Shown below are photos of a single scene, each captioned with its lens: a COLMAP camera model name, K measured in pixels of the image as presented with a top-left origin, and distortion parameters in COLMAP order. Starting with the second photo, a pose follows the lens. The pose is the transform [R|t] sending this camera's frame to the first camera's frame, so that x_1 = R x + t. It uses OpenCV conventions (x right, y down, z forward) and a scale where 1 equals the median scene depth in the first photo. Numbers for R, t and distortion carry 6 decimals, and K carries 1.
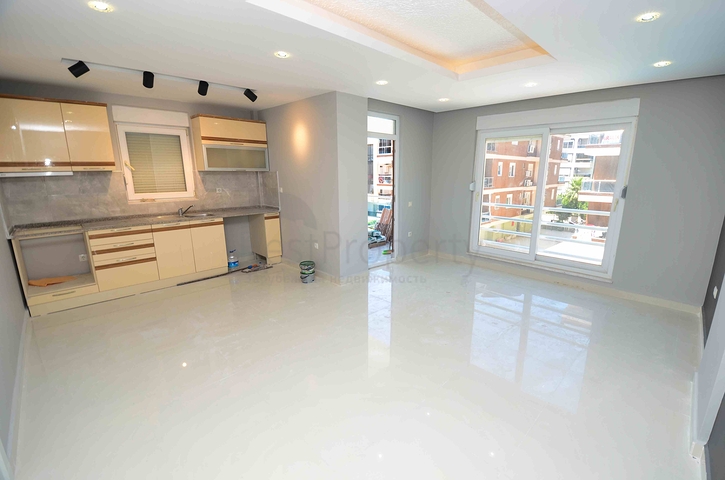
lens RADIAL K [[320.5, 0, 381.3], [0, 320.5, 244.9], [0, 0, 1]] dist [0.002699, -0.015615]
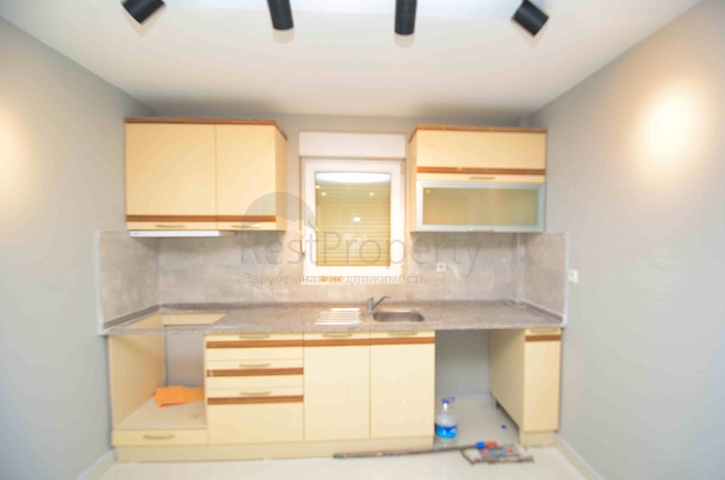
lens RADIAL K [[320.5, 0, 381.3], [0, 320.5, 244.9], [0, 0, 1]] dist [0.002699, -0.015615]
pose [[0.746364, 0.022372, -0.665162, -0.245391], [-0.150160, 0.979325, -0.135553, -0.129610], [0.648378, 0.201053, 0.734292, 0.581291]]
